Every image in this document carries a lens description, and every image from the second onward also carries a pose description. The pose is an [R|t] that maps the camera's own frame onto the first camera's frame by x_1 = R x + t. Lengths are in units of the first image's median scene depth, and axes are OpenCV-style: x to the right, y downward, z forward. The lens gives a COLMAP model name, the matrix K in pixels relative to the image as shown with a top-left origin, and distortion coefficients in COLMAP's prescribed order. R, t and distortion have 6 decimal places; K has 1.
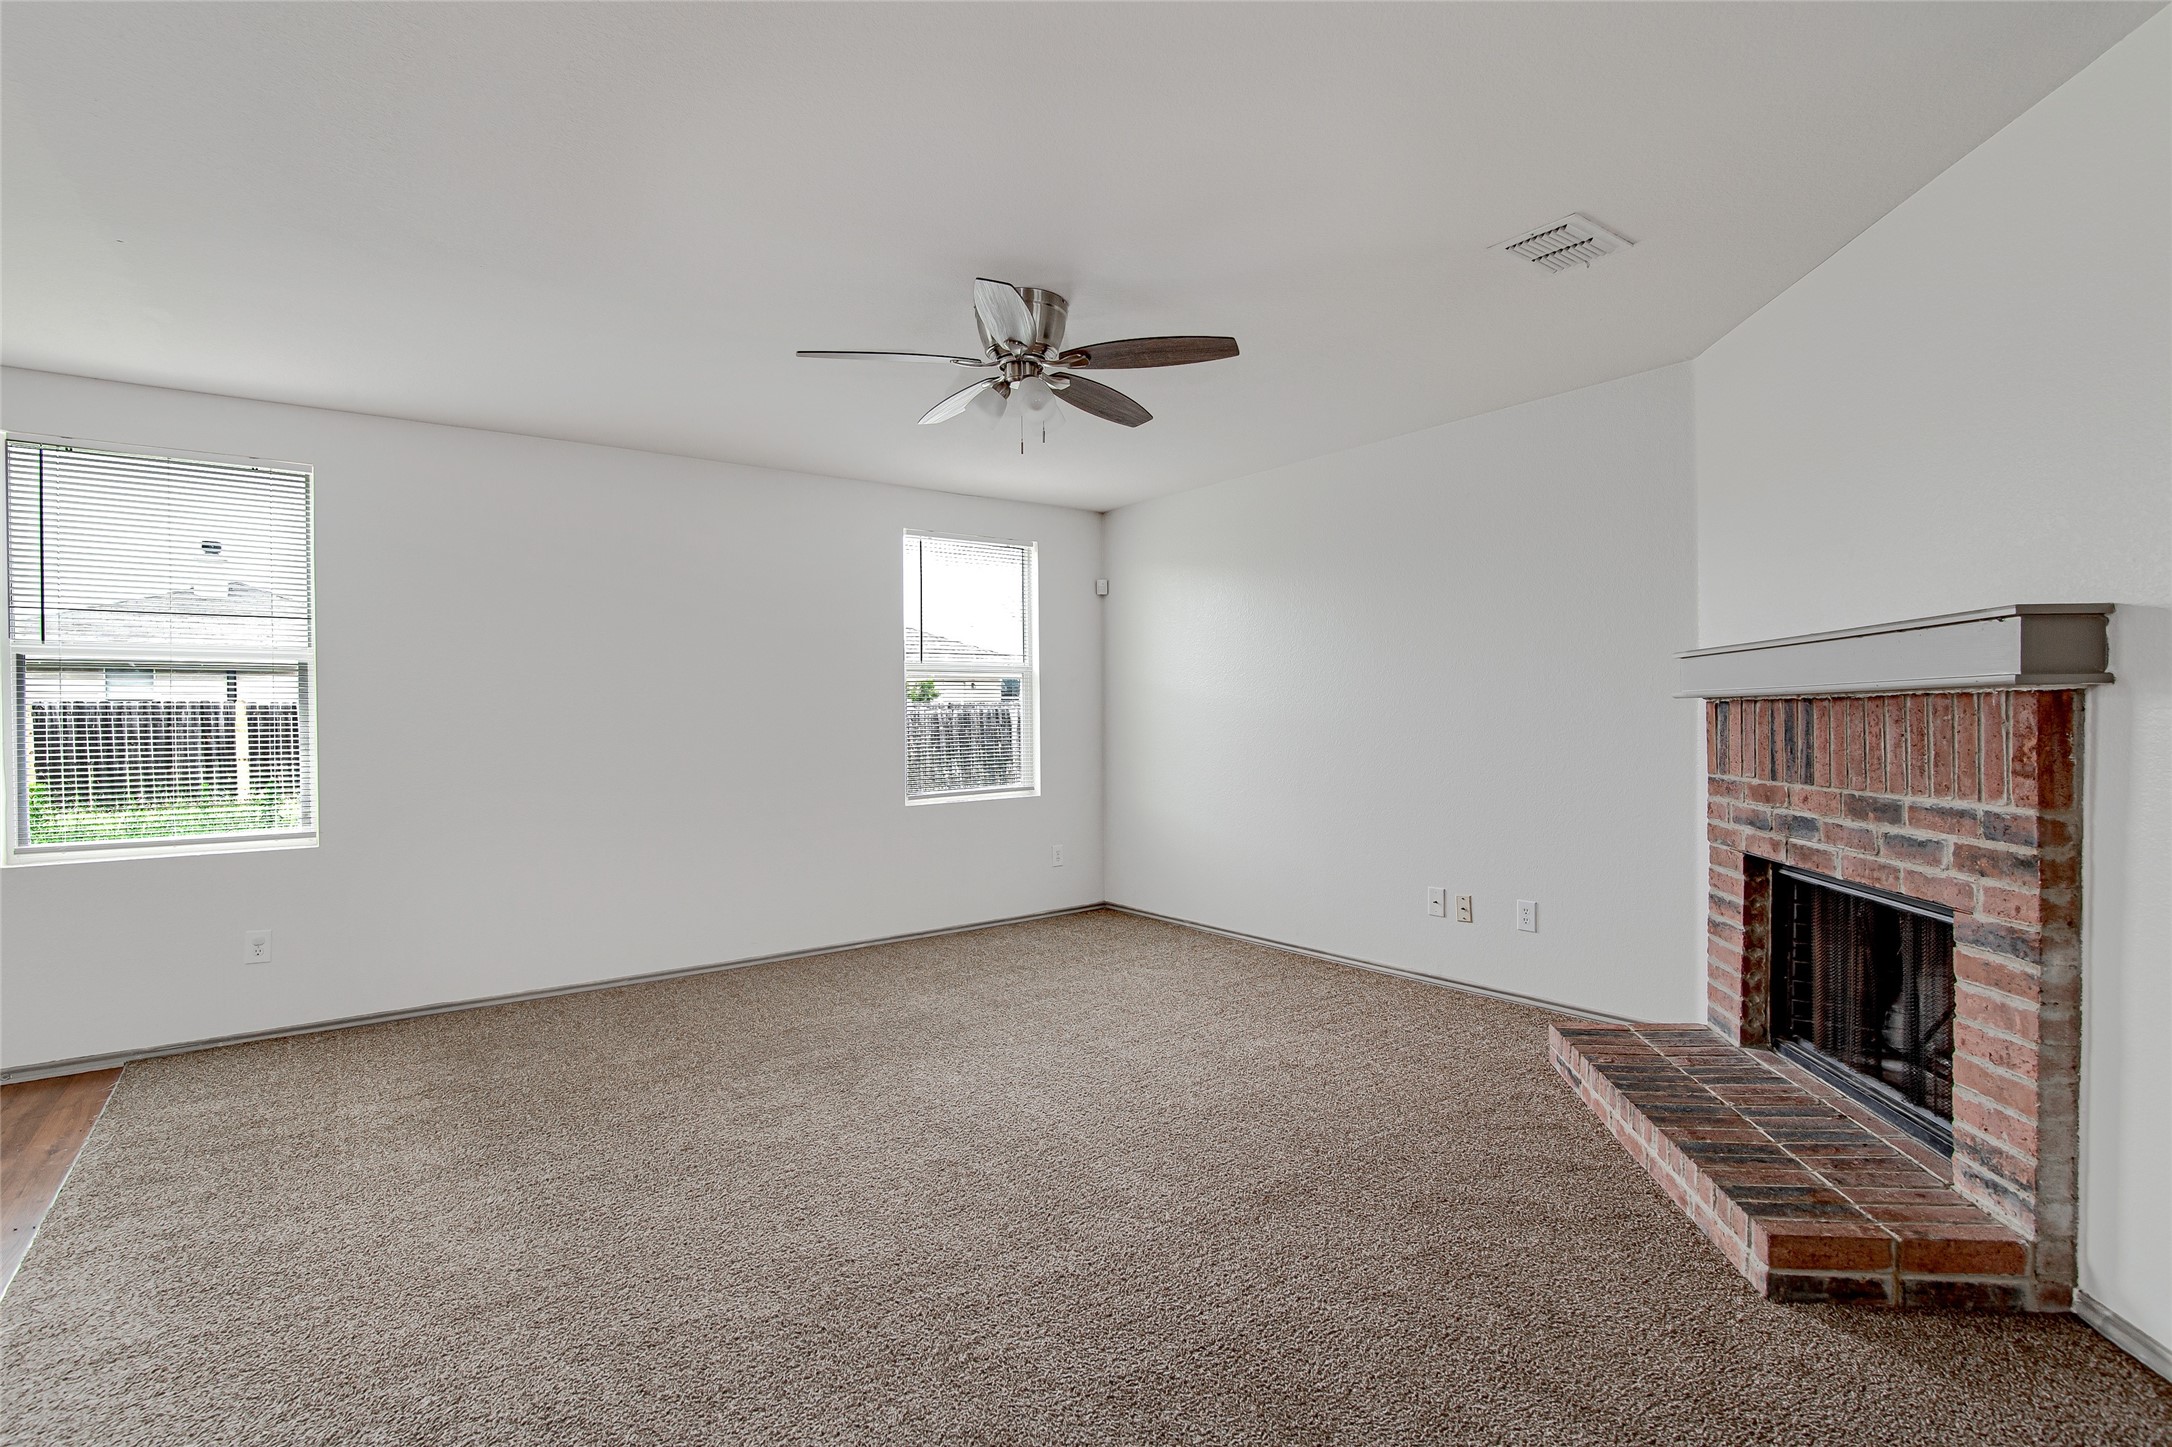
lens RADIAL K [[1049.7, 0, 1086.0], [0, 1049.7, 723.5], [0, 0, 1]] dist [-0.011330, 0.000255]
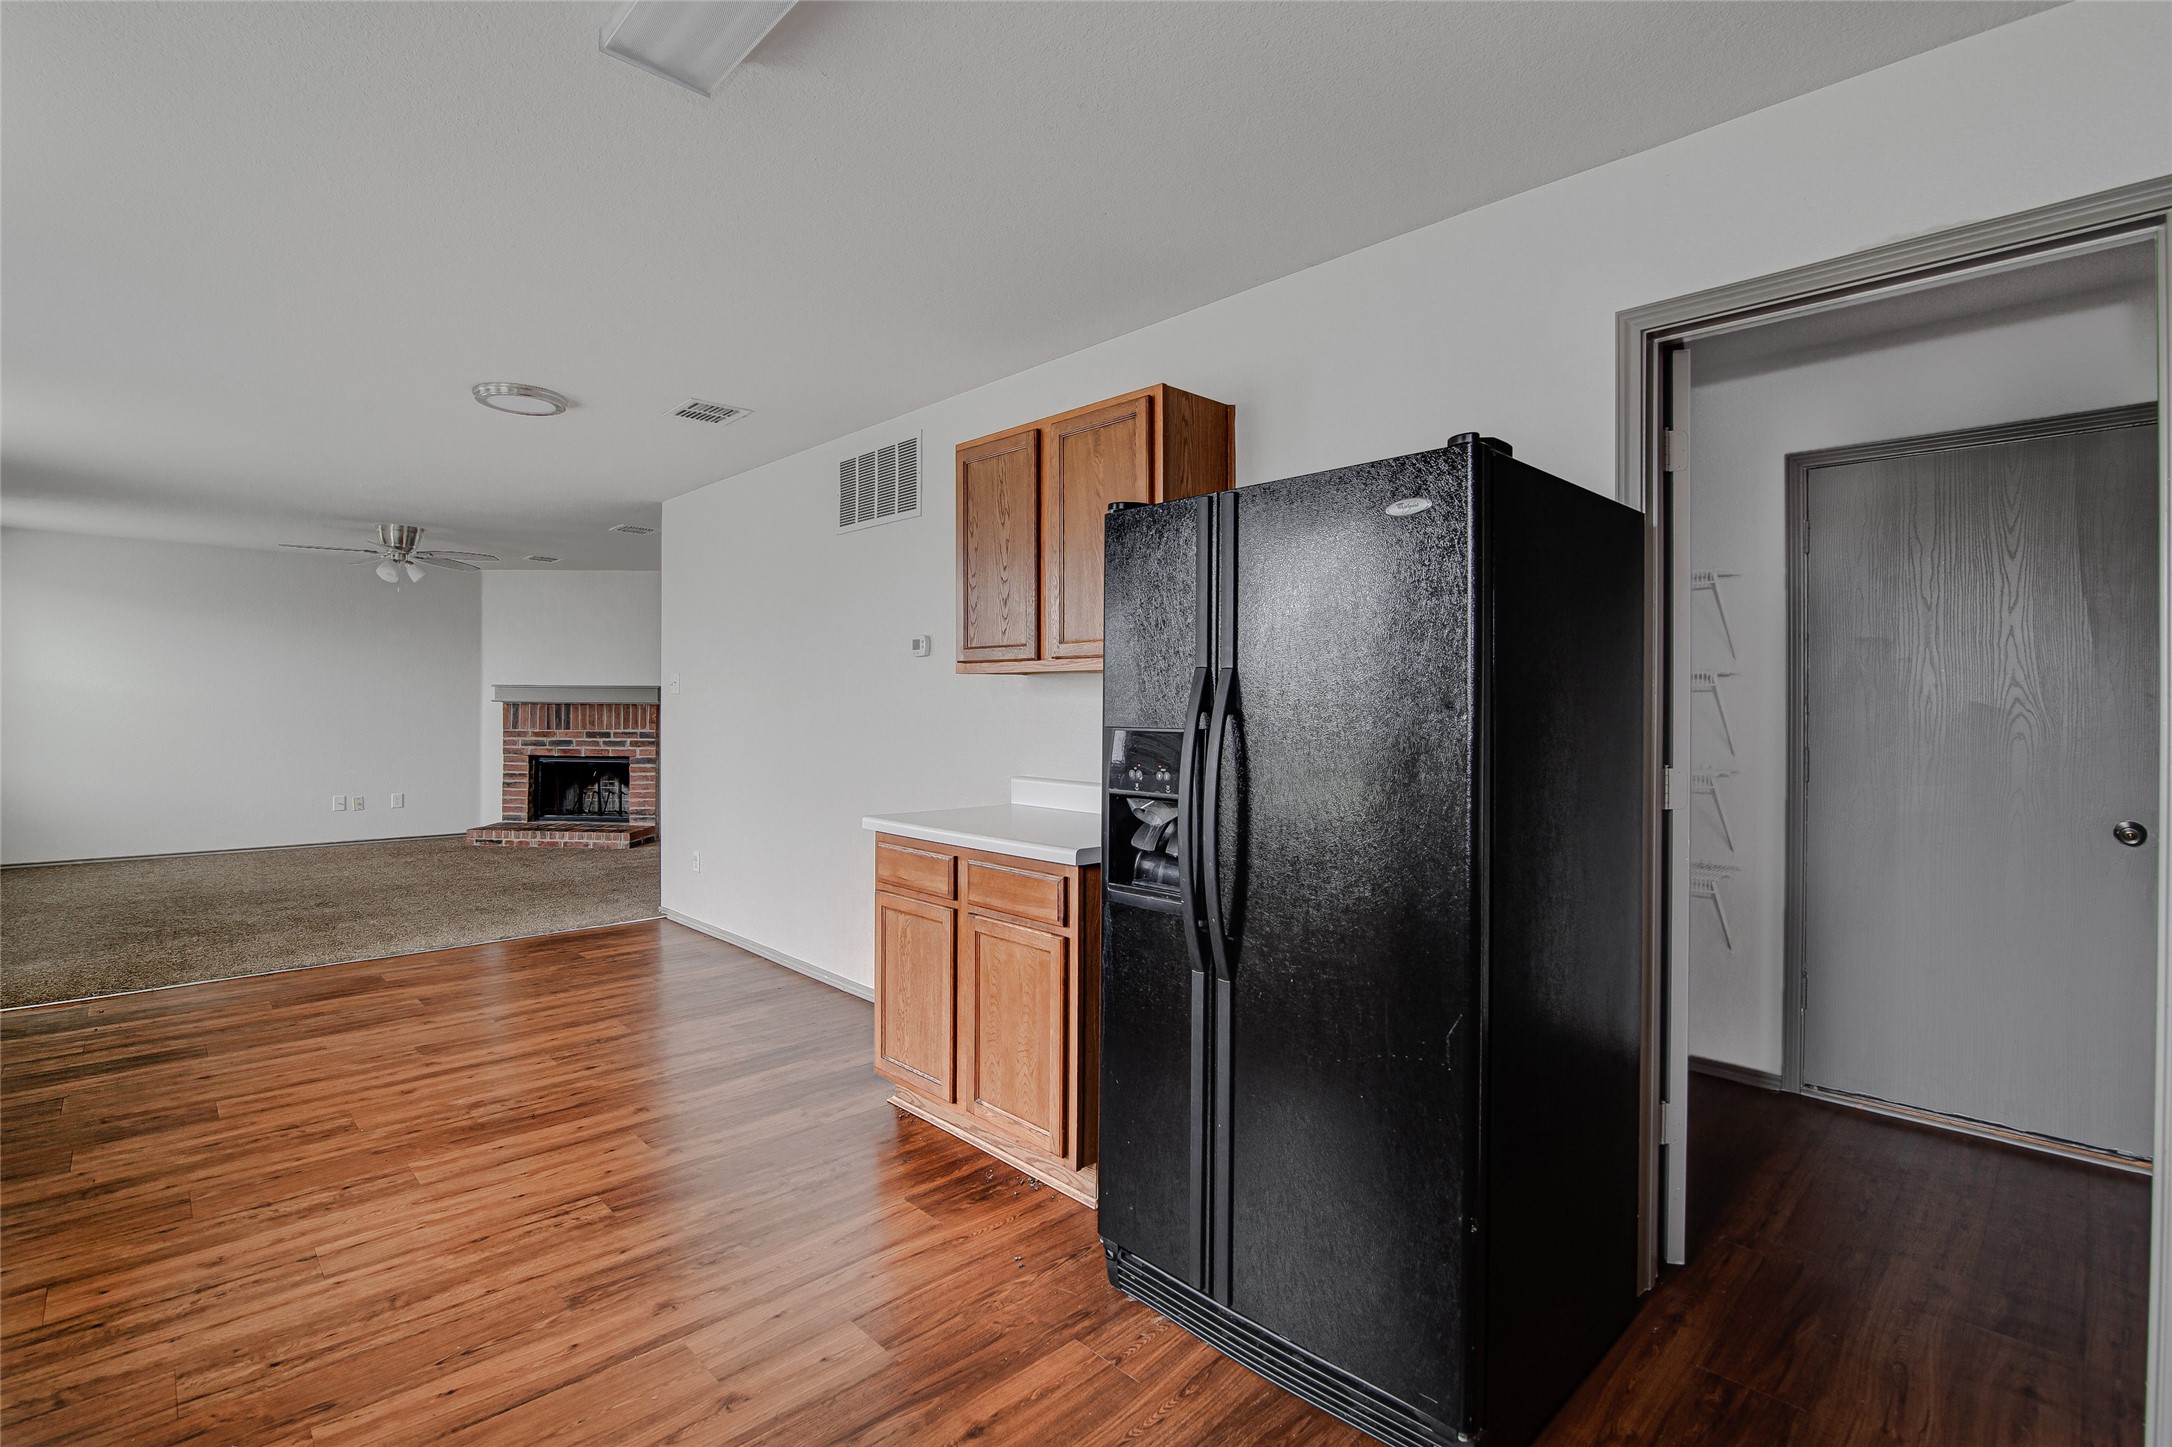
lens RADIAL K [[998.2, 0, 1083.2], [0, 998.2, 703.9], [0, 0, 1]] dist [-0.018842, 0.000554]
pose [[-0.099809, 0.002083, 0.995004, -3.024149], [0.000837, 0.999998, -0.002010, -0.018439], [-0.995006, 0.000632, -0.099811, -0.359730]]
